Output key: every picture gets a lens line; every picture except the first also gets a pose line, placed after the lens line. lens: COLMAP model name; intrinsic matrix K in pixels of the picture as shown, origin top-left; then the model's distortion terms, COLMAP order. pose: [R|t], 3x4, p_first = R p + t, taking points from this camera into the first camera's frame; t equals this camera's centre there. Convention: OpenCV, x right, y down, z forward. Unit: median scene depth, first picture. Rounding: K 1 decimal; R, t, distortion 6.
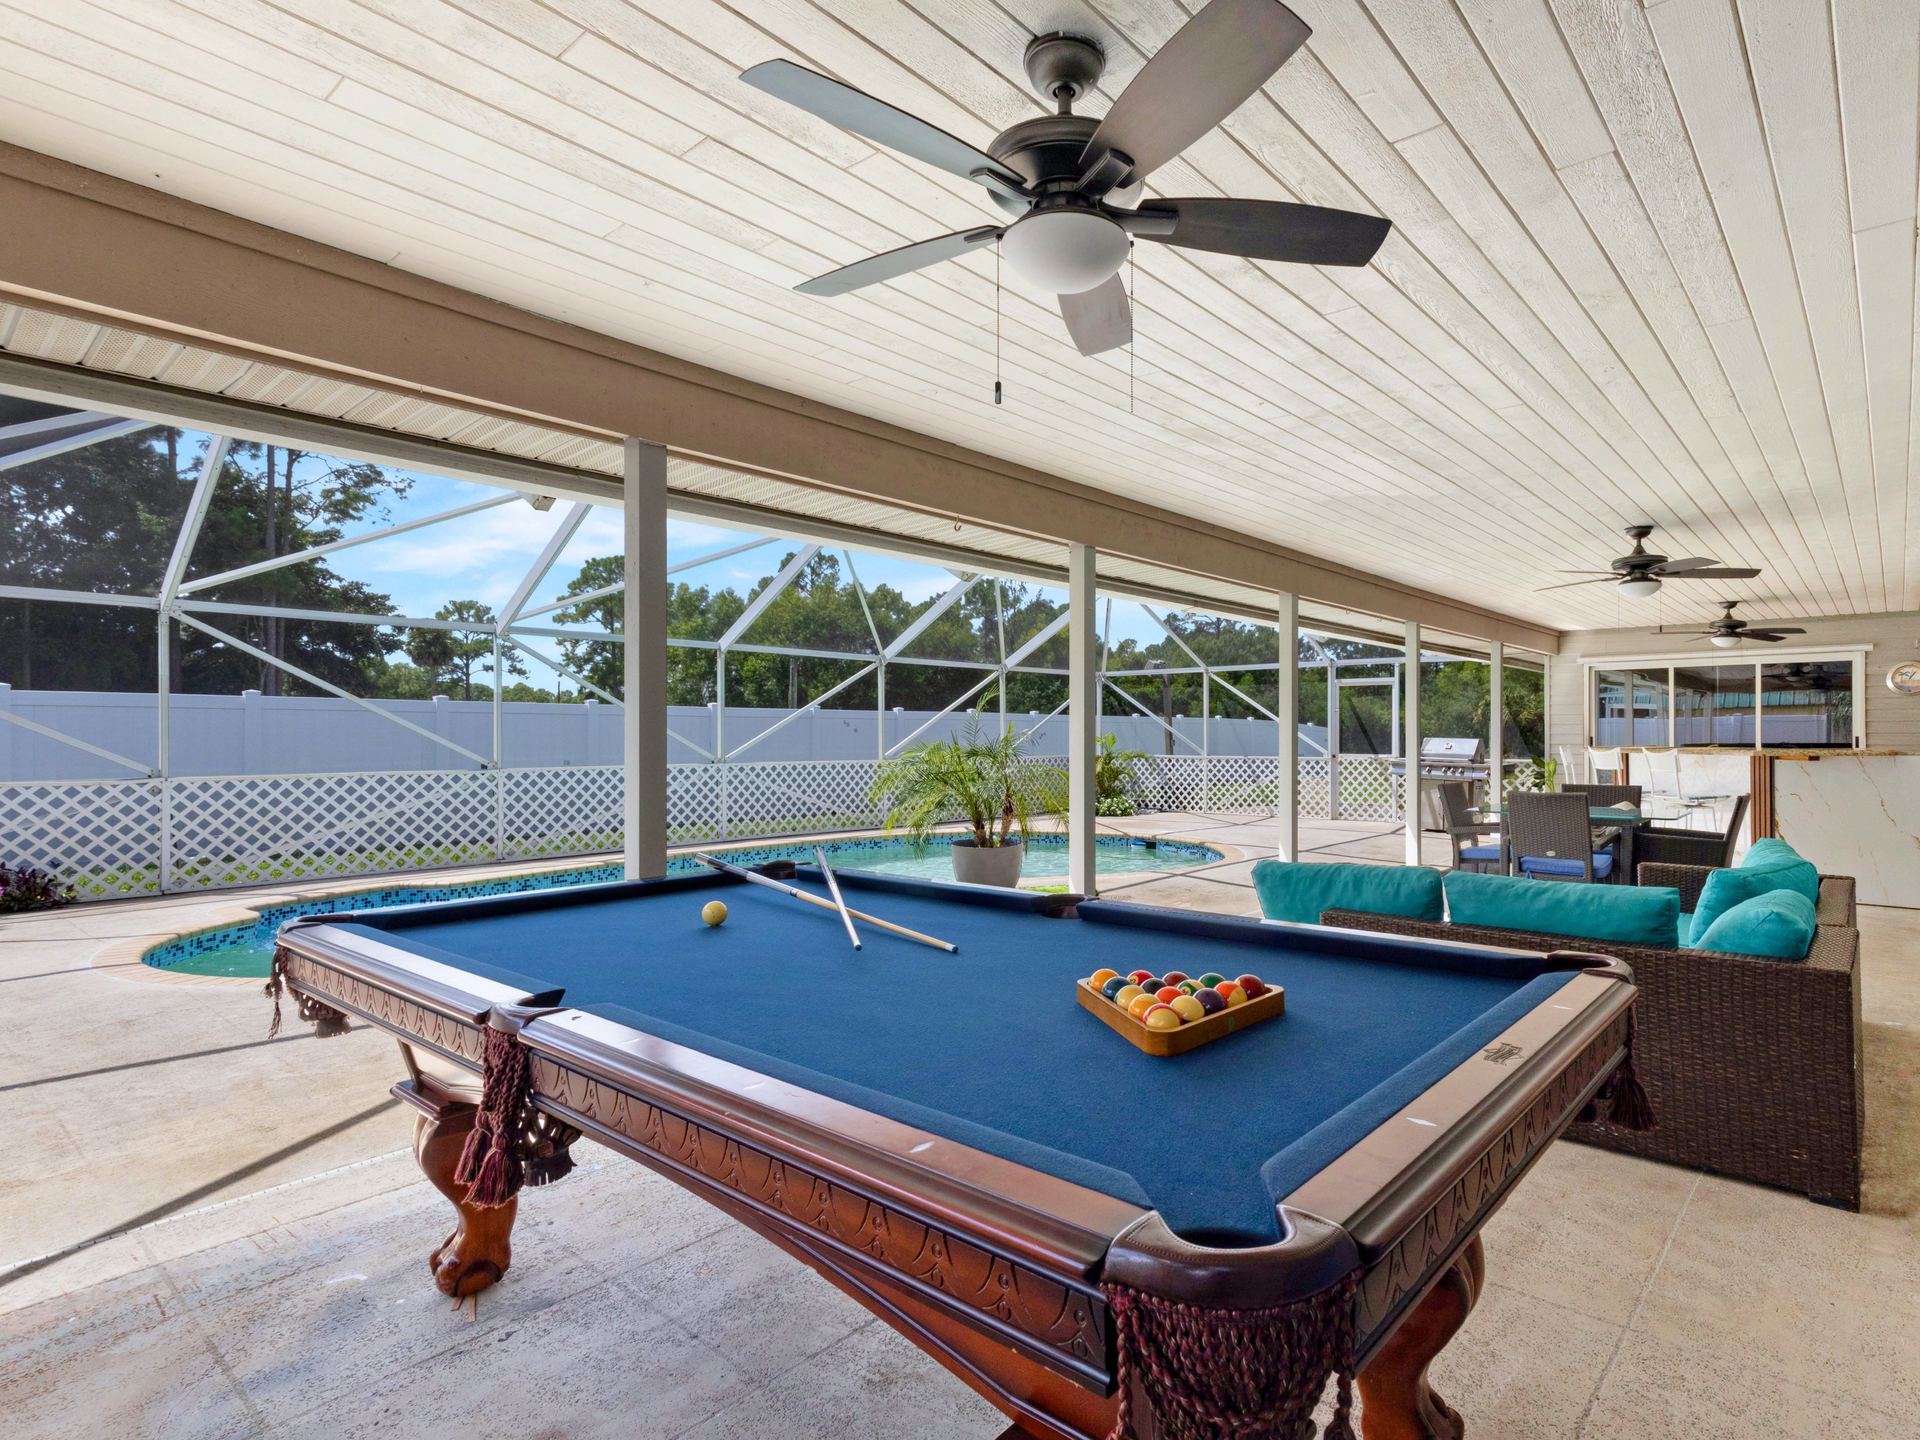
lens RADIAL K [[1119.3, 0, 960.0], [0, 1119.3, 720.0], [0, 0, 1]] dist [0.023928, -0.000182]
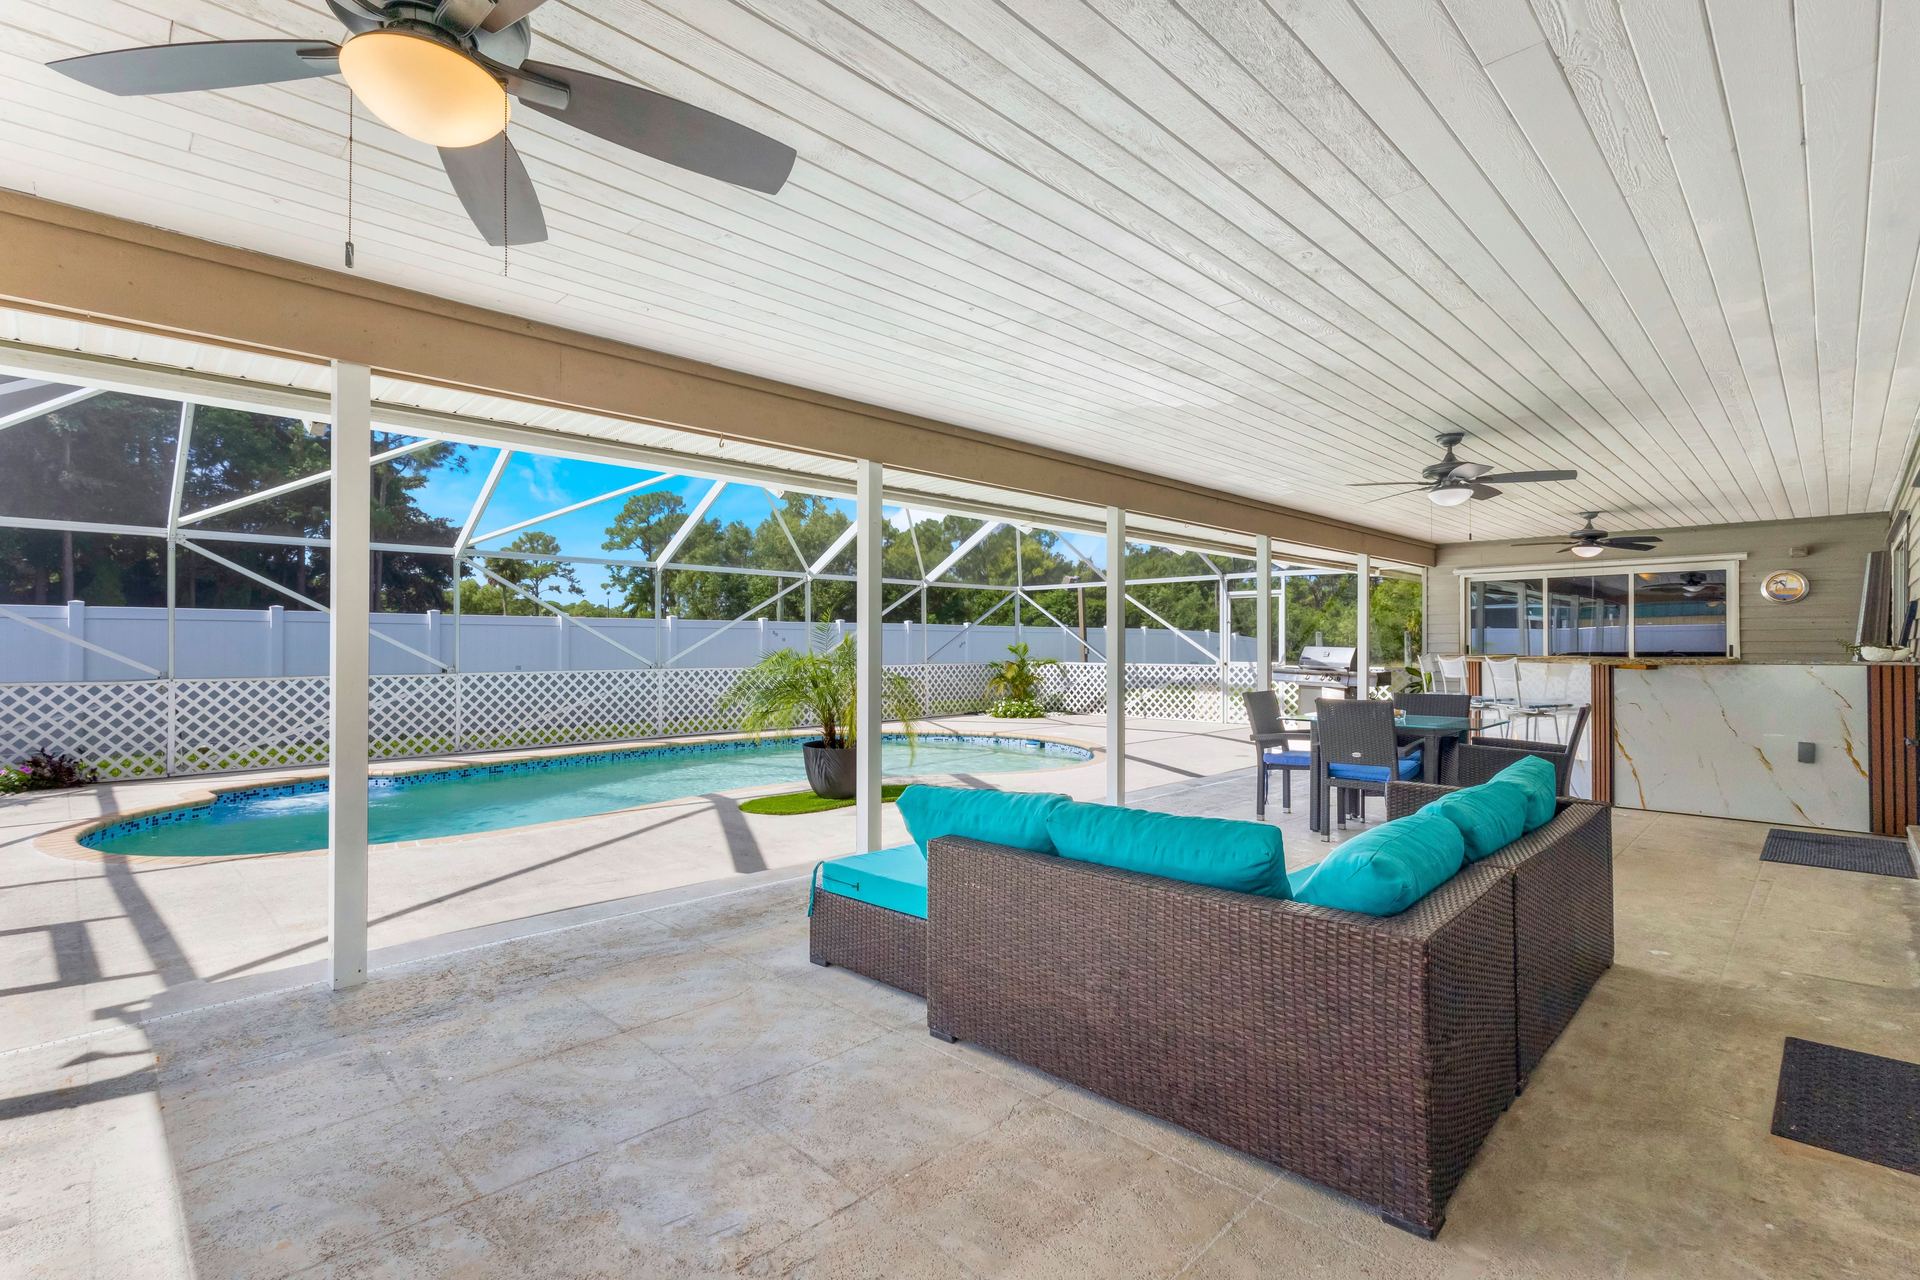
lens RADIAL K [[925.5, 0, 960.0], [0, 925.5, 640.0], [0, 0, 1]] dist [0.003670, -0.000021]
pose [[0.993435, 0.000111, -0.114402, 0.217714], [0.000865, 0.999964, 0.008482, 0.002100], [0.114399, -0.008525, 0.993398, 0.115043]]
